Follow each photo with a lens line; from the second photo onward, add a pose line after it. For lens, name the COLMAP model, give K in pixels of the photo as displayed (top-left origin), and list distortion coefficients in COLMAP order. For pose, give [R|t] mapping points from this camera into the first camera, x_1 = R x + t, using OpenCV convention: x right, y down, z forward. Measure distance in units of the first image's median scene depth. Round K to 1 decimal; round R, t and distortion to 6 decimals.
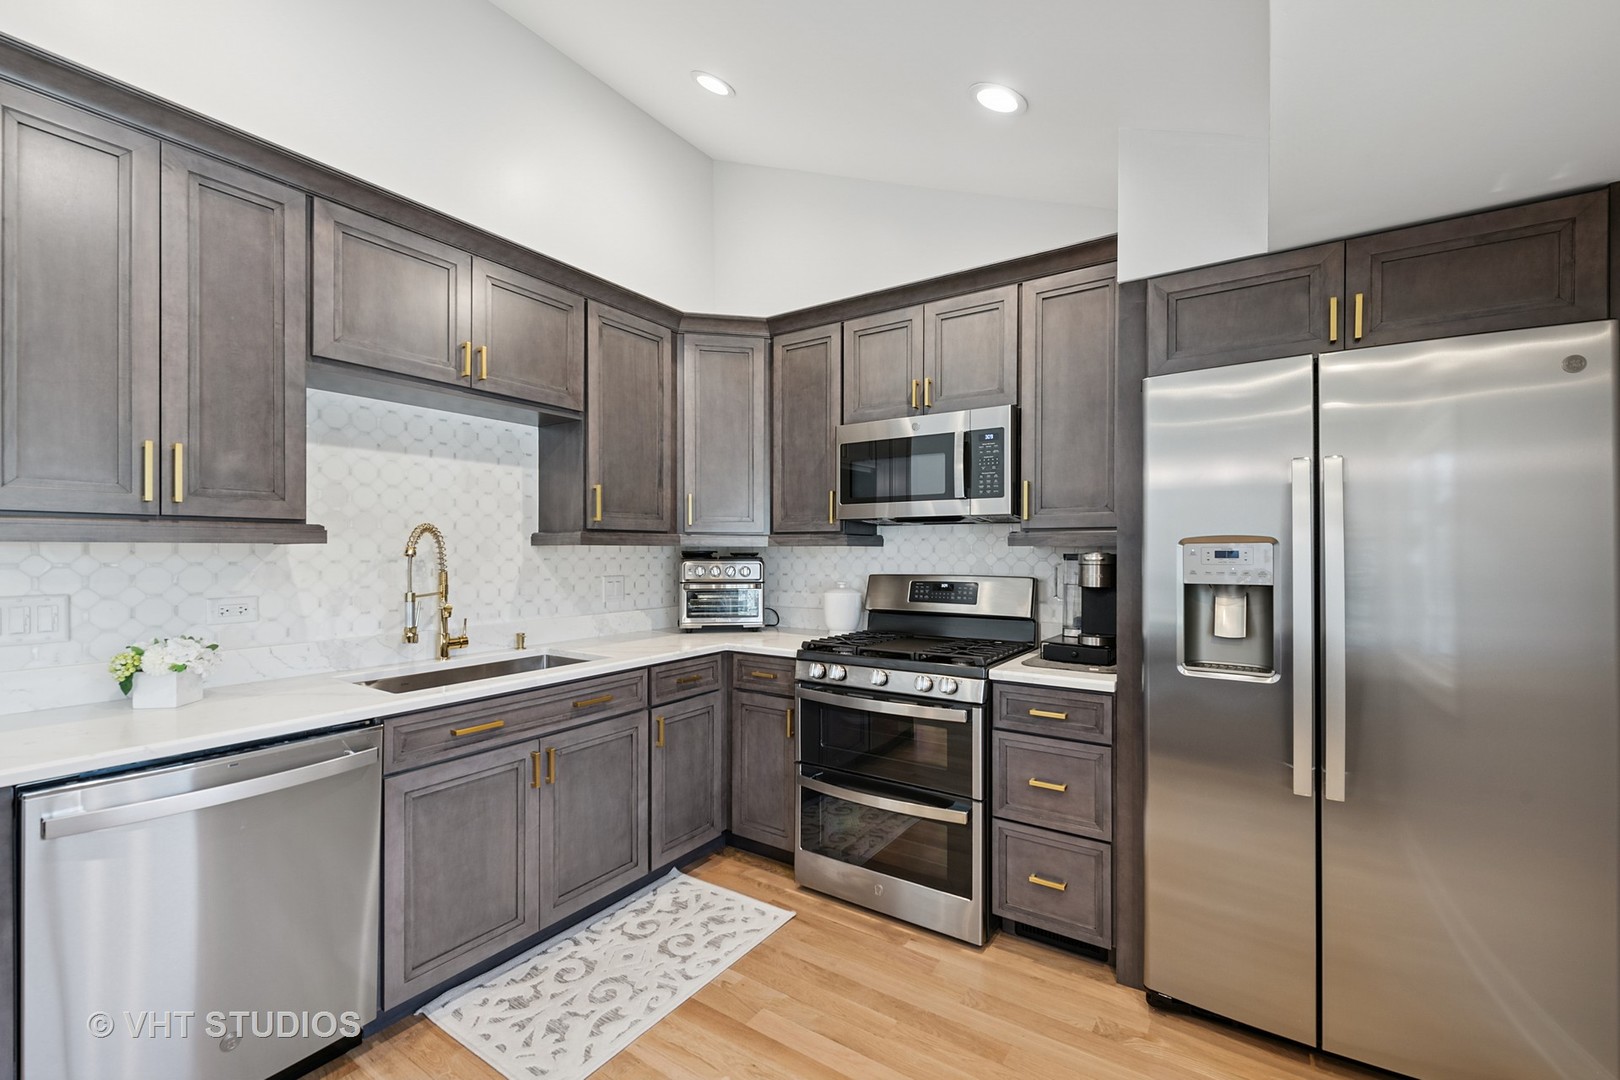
lens RADIAL K [[681.6, 0, 806.8], [0, 681.6, 547.5], [0, 0, 1]] dist [0.002241, 0.000442]
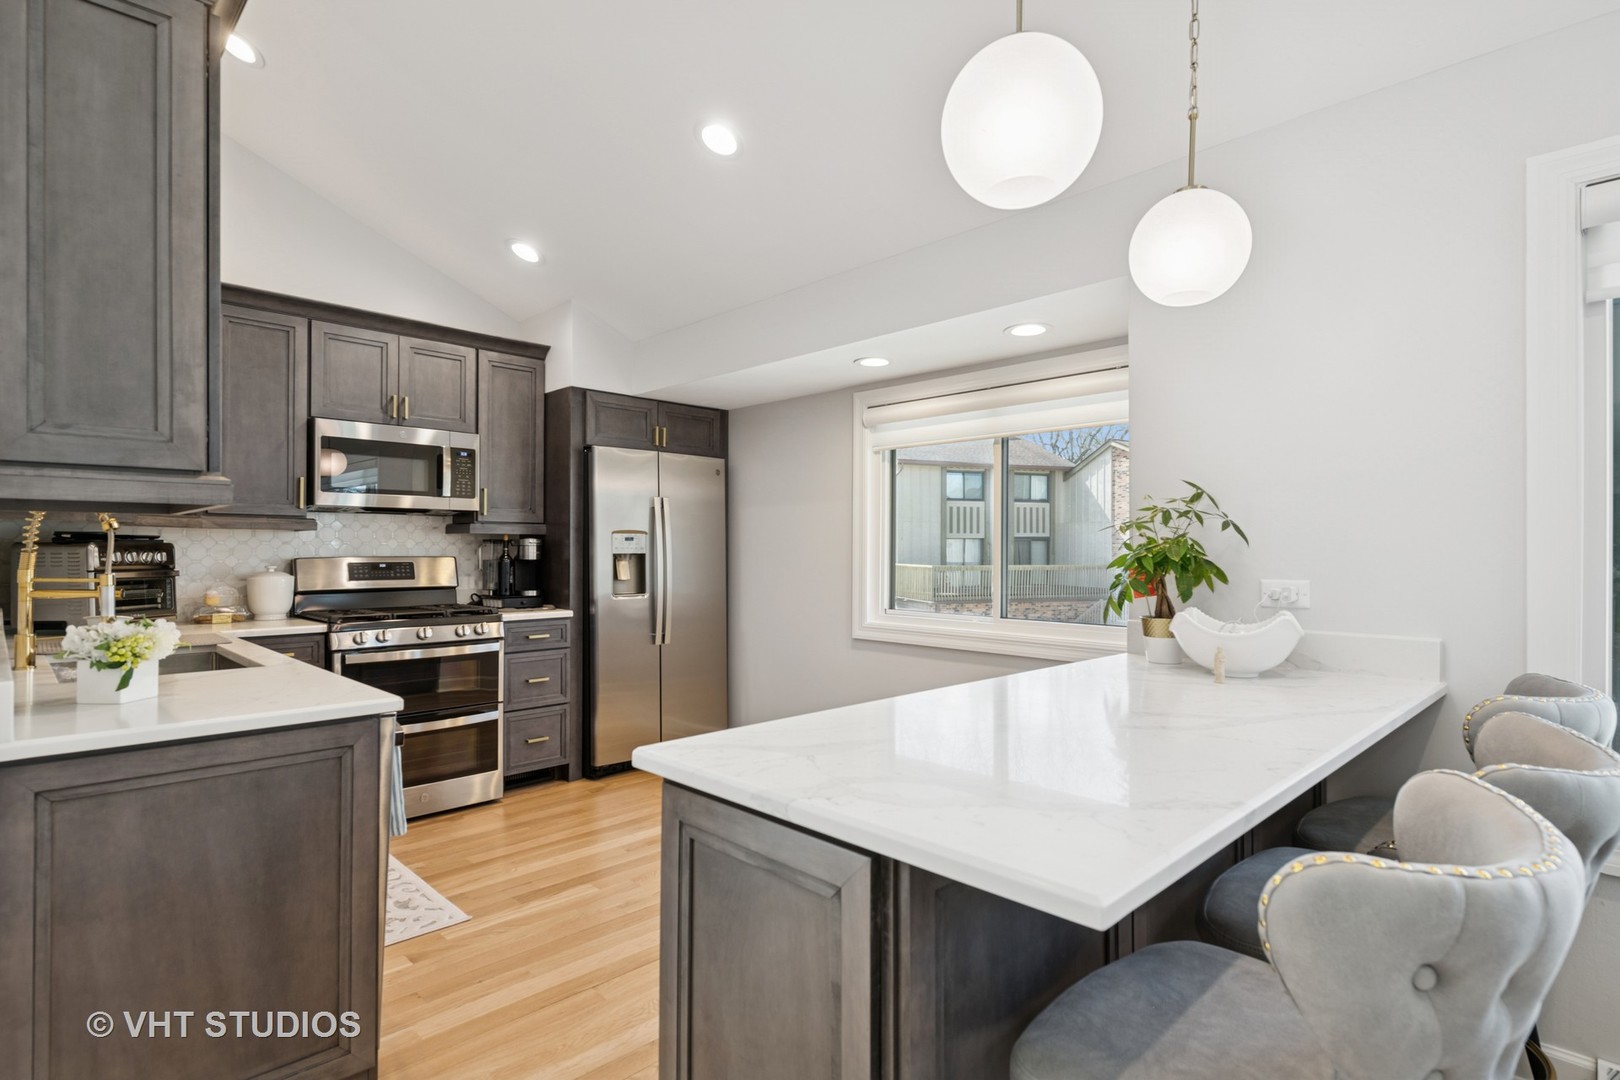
lens RADIAL K [[813.8, 0, 808.4], [0, 813.8, 546.5], [0, 0, 1]] dist [-0.002344, -0.000435]
pose [[0.192931, 0.007512, 0.981184, -1.310940], [-0.005975, 0.999961, -0.006481, 0.034150], [-0.981194, -0.004612, 0.192968, -0.009189]]
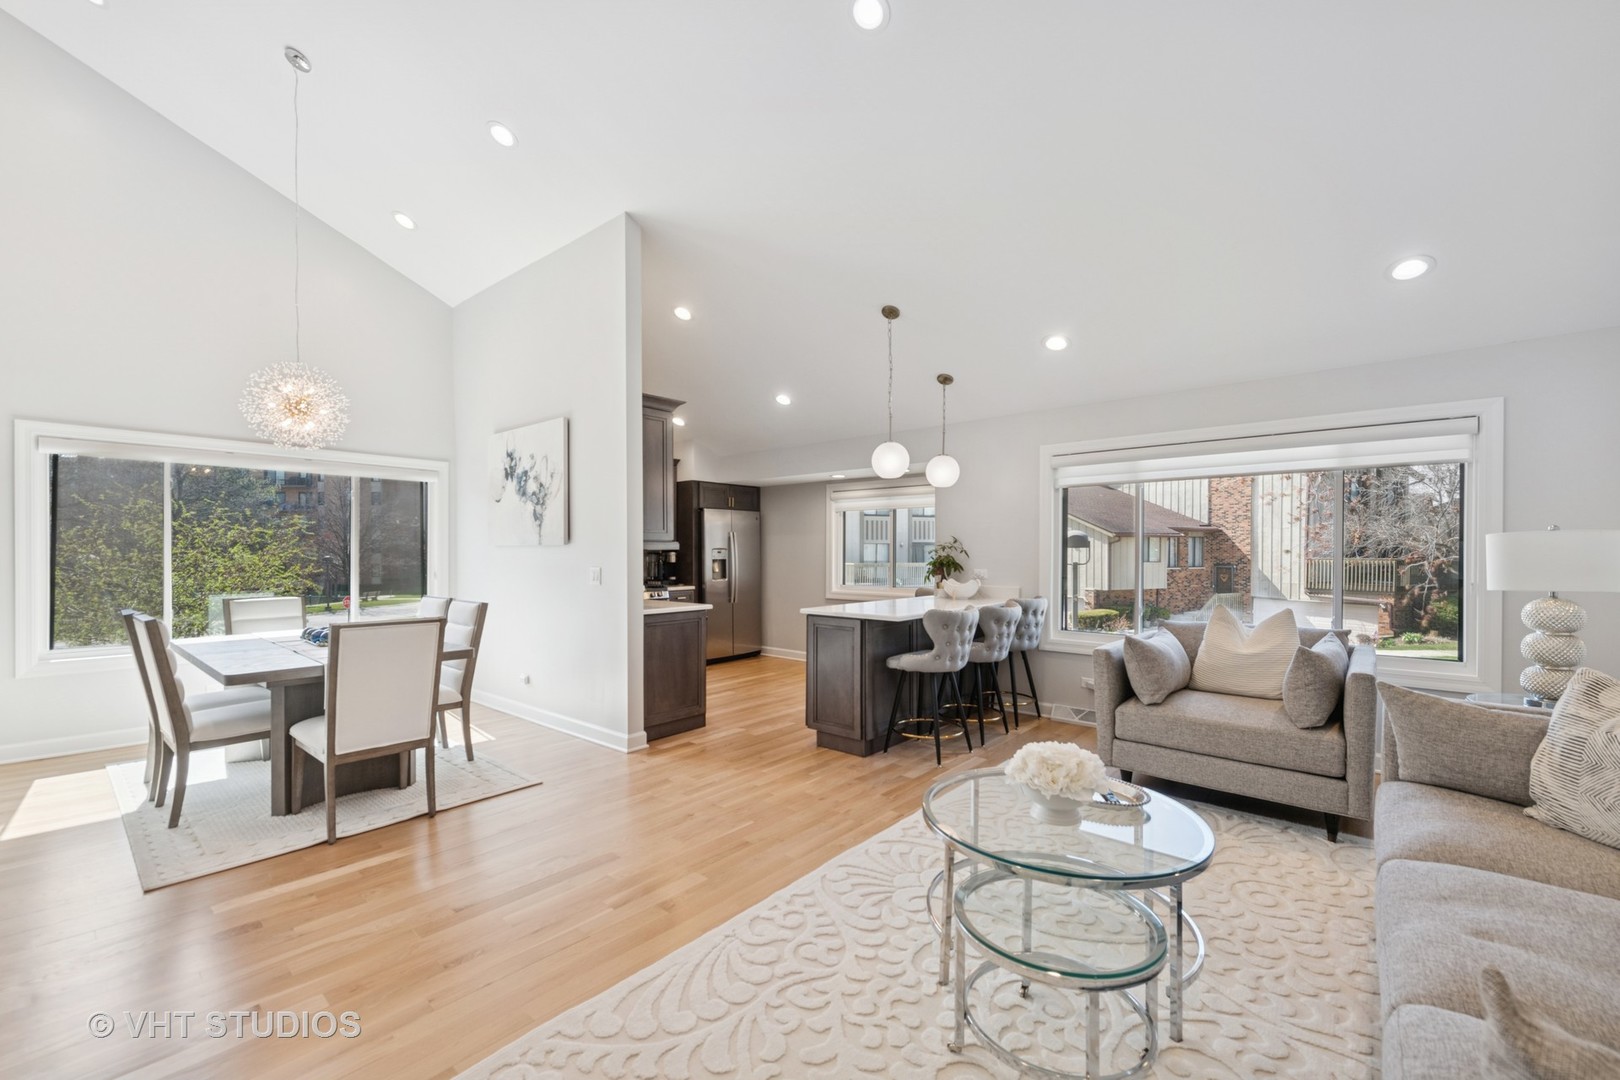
lens RADIAL K [[662.5, 0, 807.2], [0, 662.5, 555.2], [0, 0, 1]] dist [-0.002474, -0.000361]
pose [[0.108908, -0.004105, 0.994043, -2.704826], [-0.004313, 0.999980, 0.004602, 0.003939], [-0.994042, -0.004789, 0.108888, -0.013214]]
